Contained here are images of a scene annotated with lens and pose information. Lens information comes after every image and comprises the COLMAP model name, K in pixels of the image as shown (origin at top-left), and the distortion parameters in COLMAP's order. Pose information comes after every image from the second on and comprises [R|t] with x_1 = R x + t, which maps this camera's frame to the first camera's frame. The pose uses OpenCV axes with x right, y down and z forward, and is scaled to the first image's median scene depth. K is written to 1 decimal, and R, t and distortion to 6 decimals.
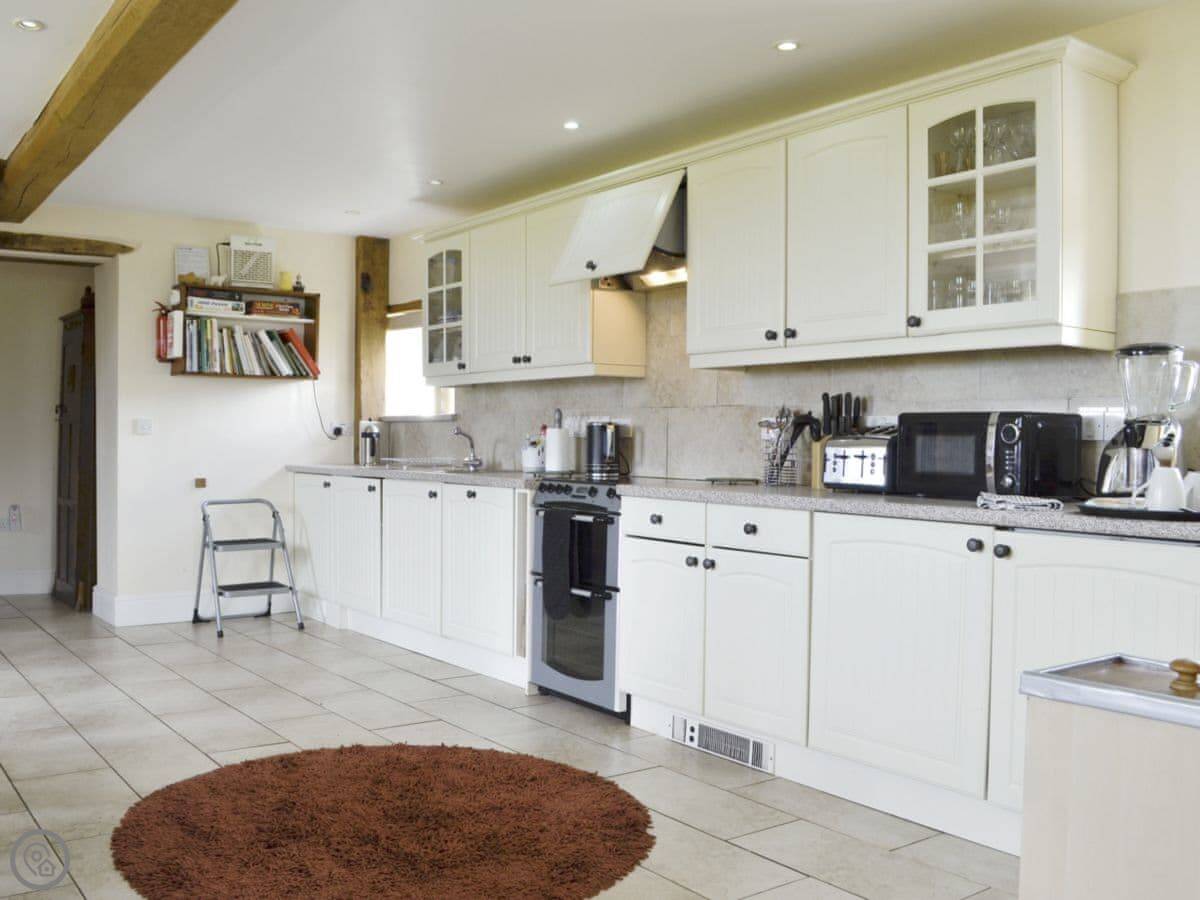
lens RADIAL K [[1121.5, 0, 600.8], [0, 1121.5, 473.8], [0, 0, 1]] dist [-0.099276, -0.002049]
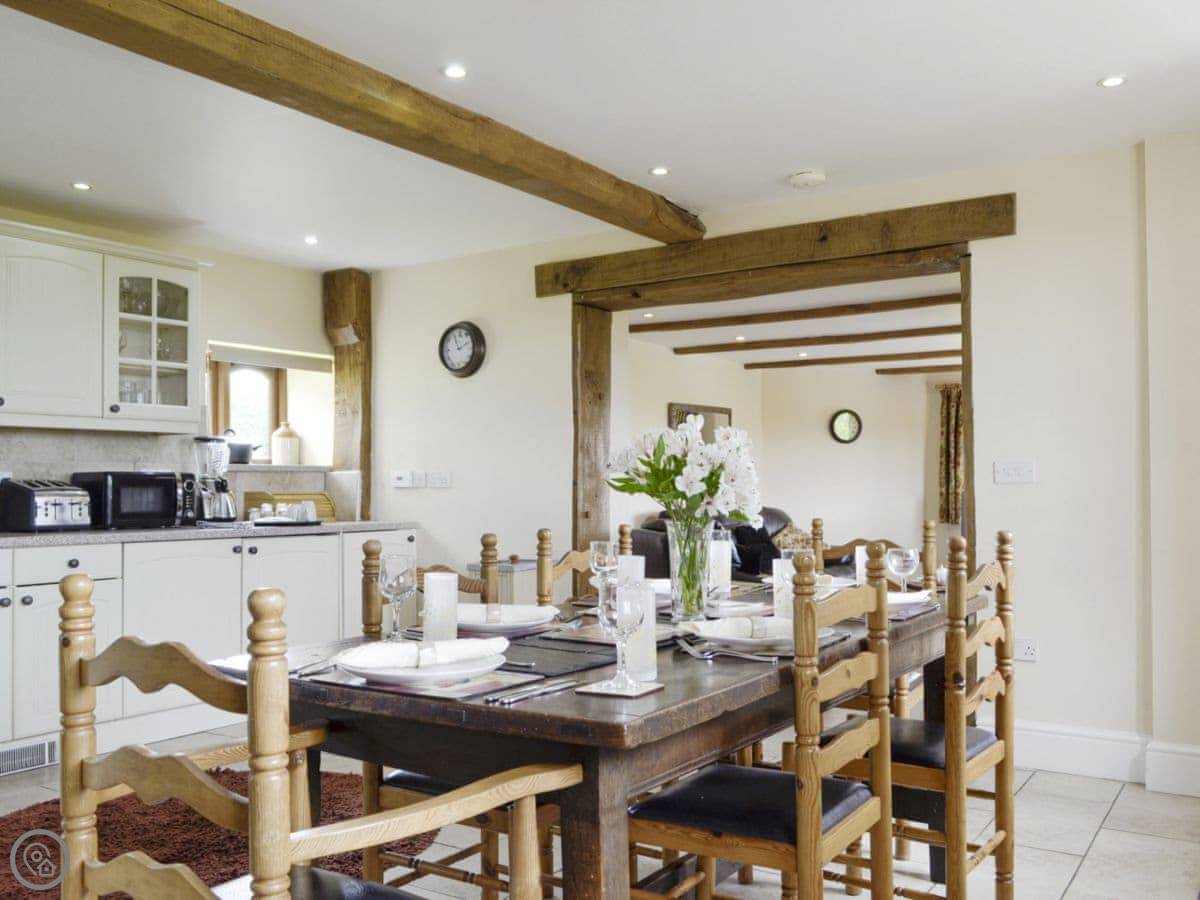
lens RADIAL K [[1121.5, 0, 600.8], [0, 1121.5, 473.8], [0, 0, 1]] dist [-0.099276, -0.002049]
pose [[-0.356279, -0.000495, 0.934379, -1.275588], [0.029008, 0.999512, 0.011591, -0.050116], [-0.933929, 0.031234, -0.356091, 0.915157]]
